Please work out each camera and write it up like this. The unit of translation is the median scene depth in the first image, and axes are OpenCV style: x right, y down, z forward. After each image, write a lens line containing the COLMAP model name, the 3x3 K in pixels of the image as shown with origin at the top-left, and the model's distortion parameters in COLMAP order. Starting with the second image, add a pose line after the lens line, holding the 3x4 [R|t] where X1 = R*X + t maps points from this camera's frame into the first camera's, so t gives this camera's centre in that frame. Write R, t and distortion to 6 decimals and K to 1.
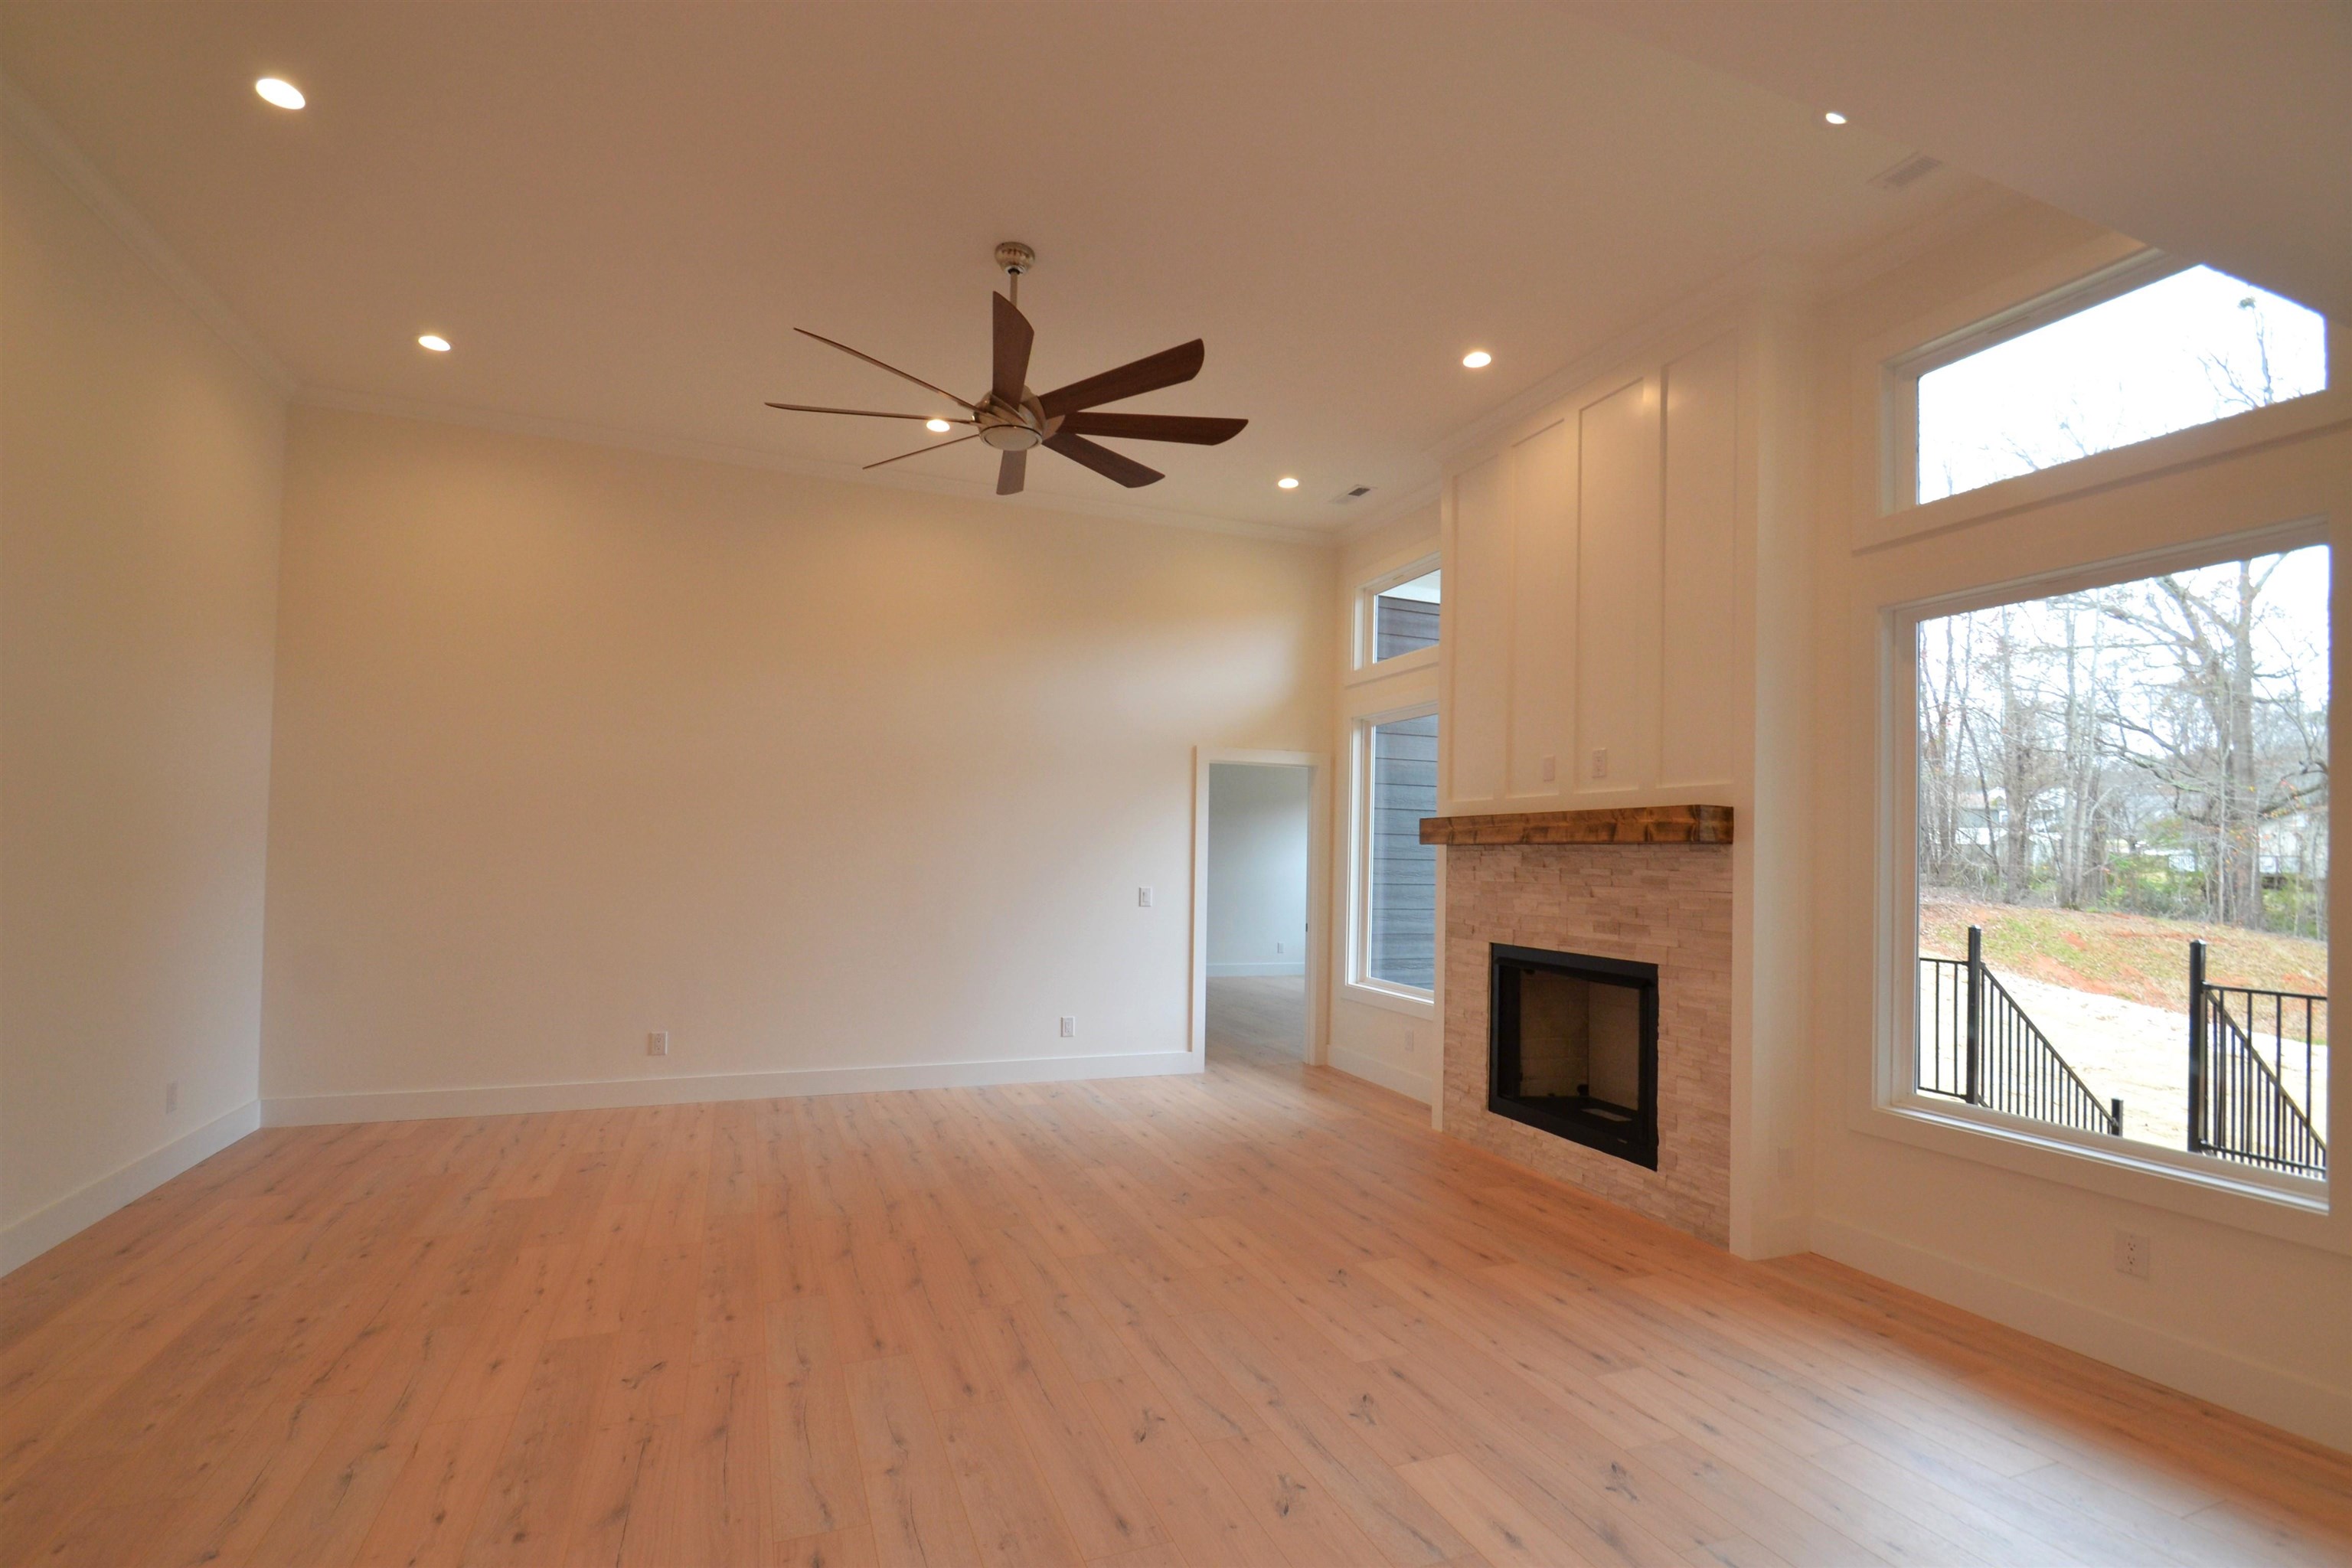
lens RADIAL K [[1101.0, 0, 1173.9], [0, 1101.0, 824.9], [0, 0, 1]] dist [-0.011216, -0.000733]
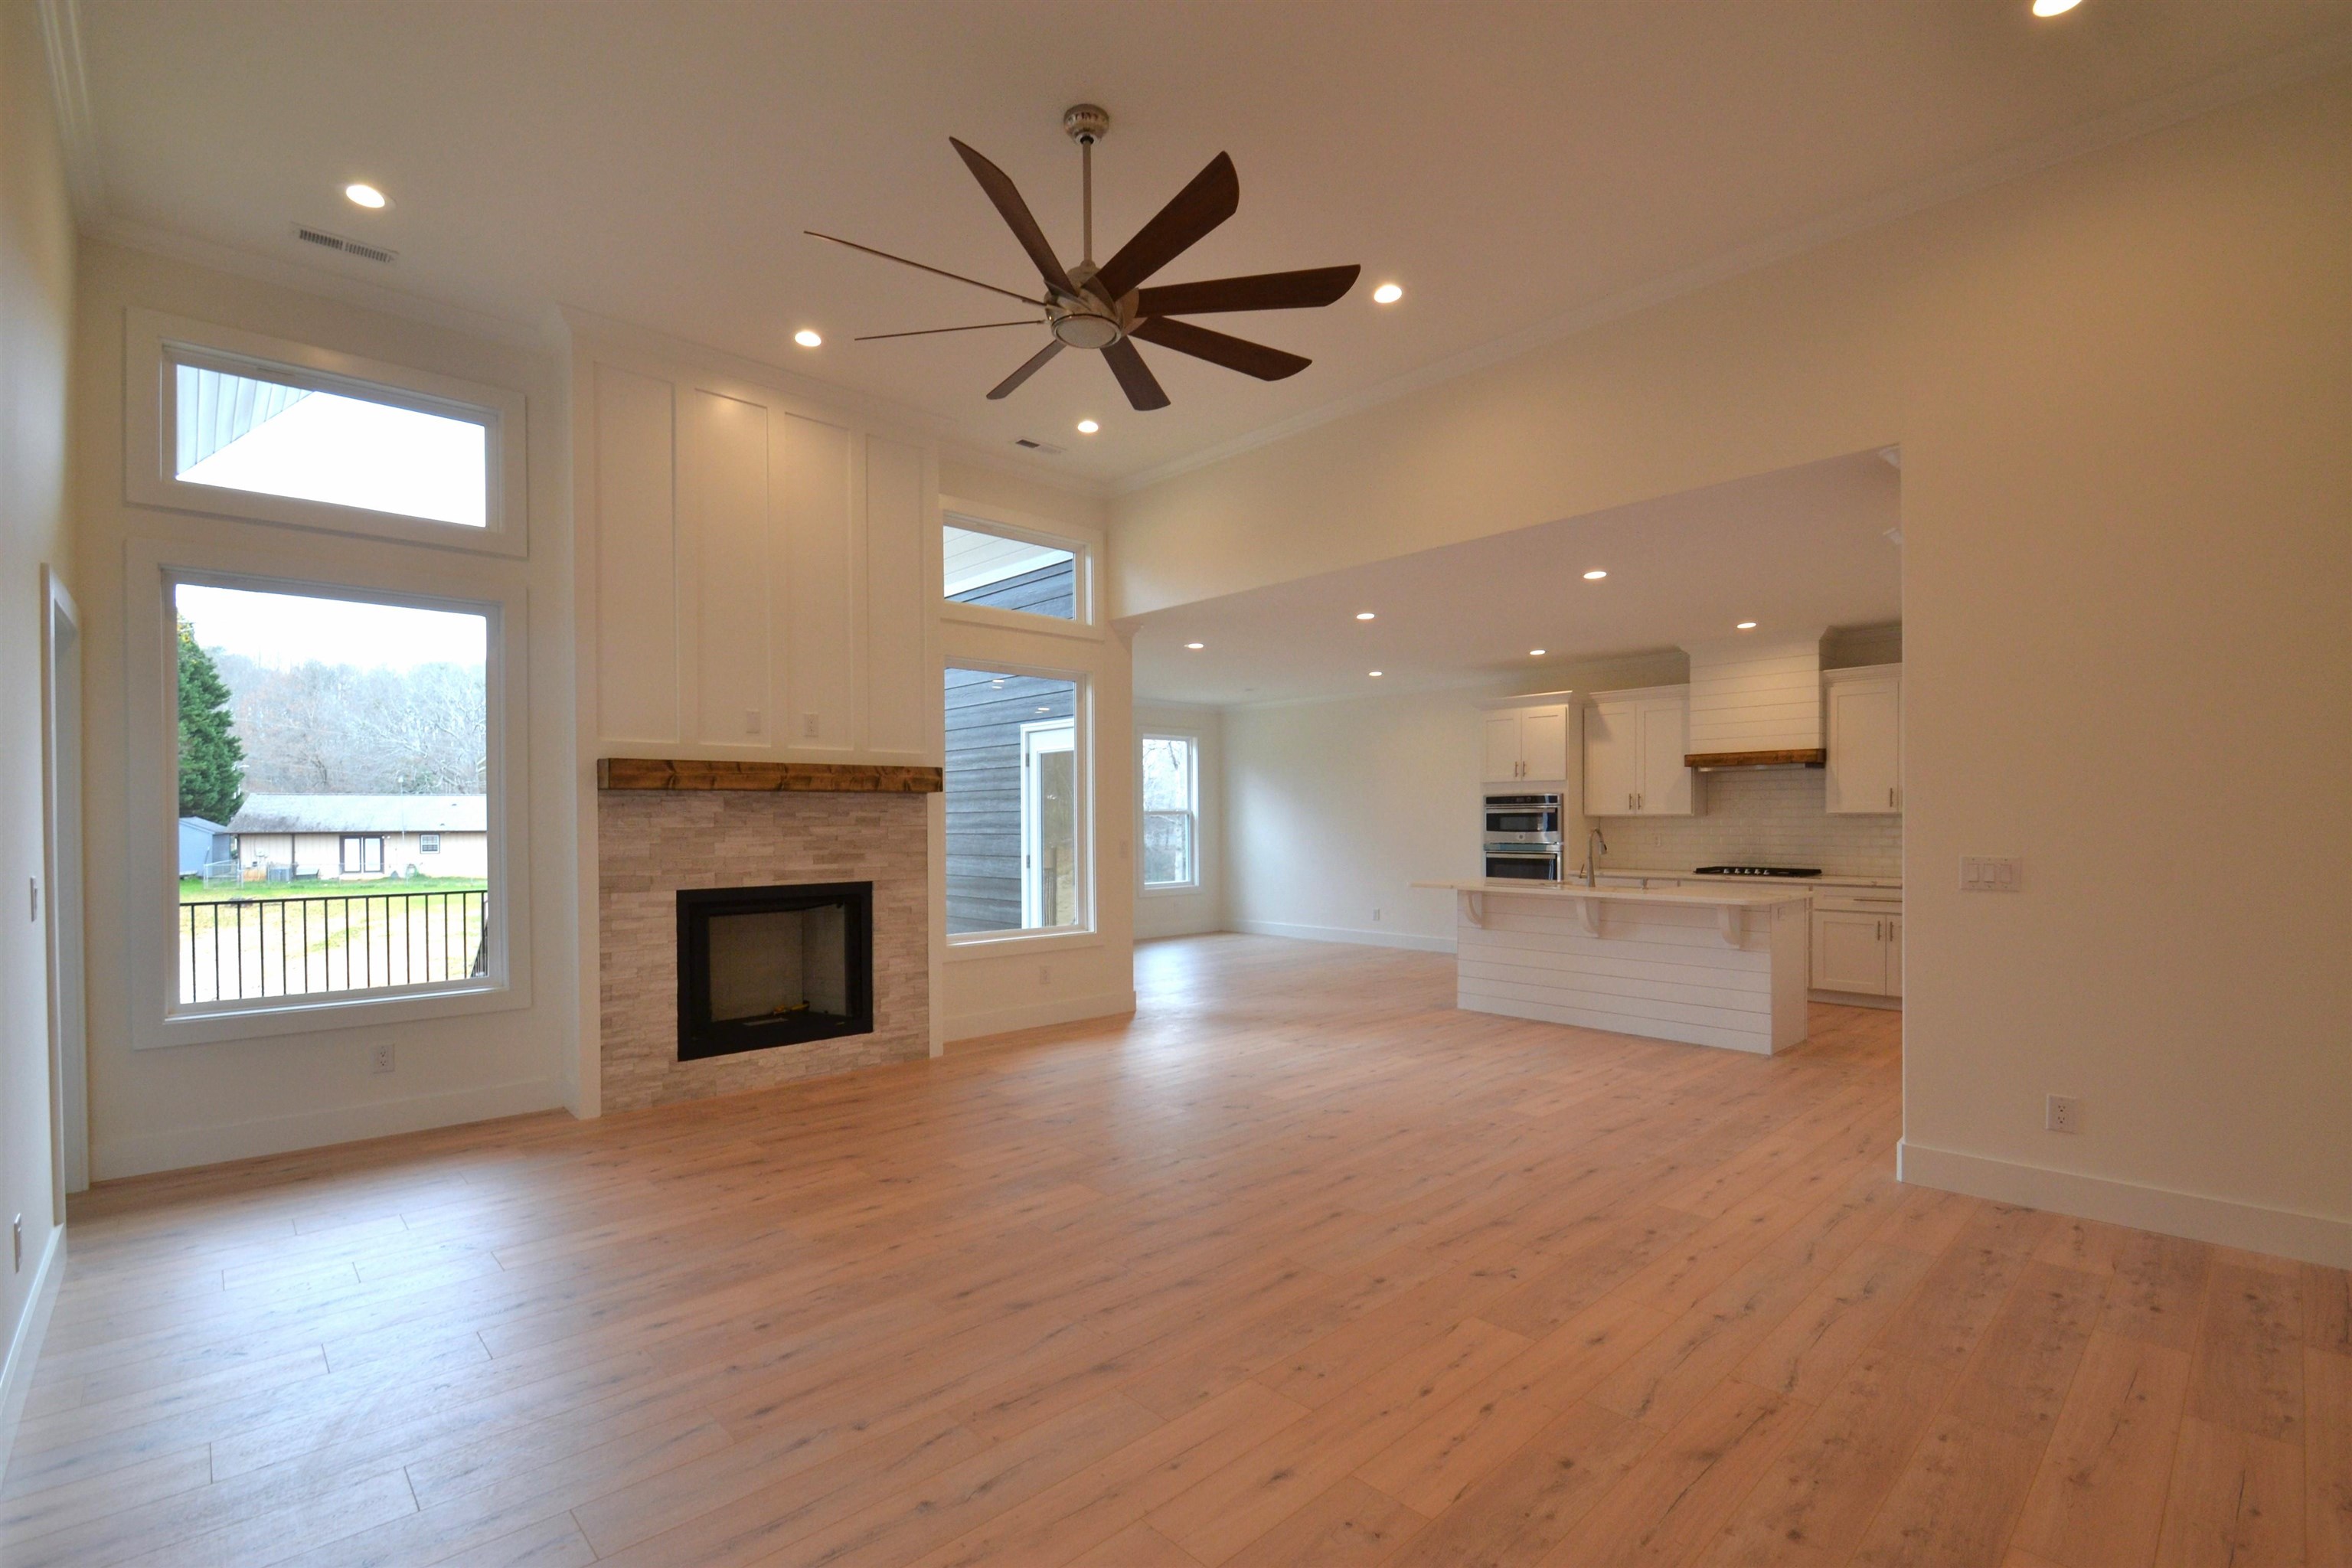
lens RADIAL K [[1032.3, 0, 1173.4], [0, 1032.3, 826.5], [0, 0, 1]] dist [0.027204, -0.000020]
pose [[-0.380190, -0.030993, 0.924389, -0.846990], [-0.029753, 0.999331, 0.021268, 0.020277], [-0.924430, -0.019417, -0.380858, 1.097471]]
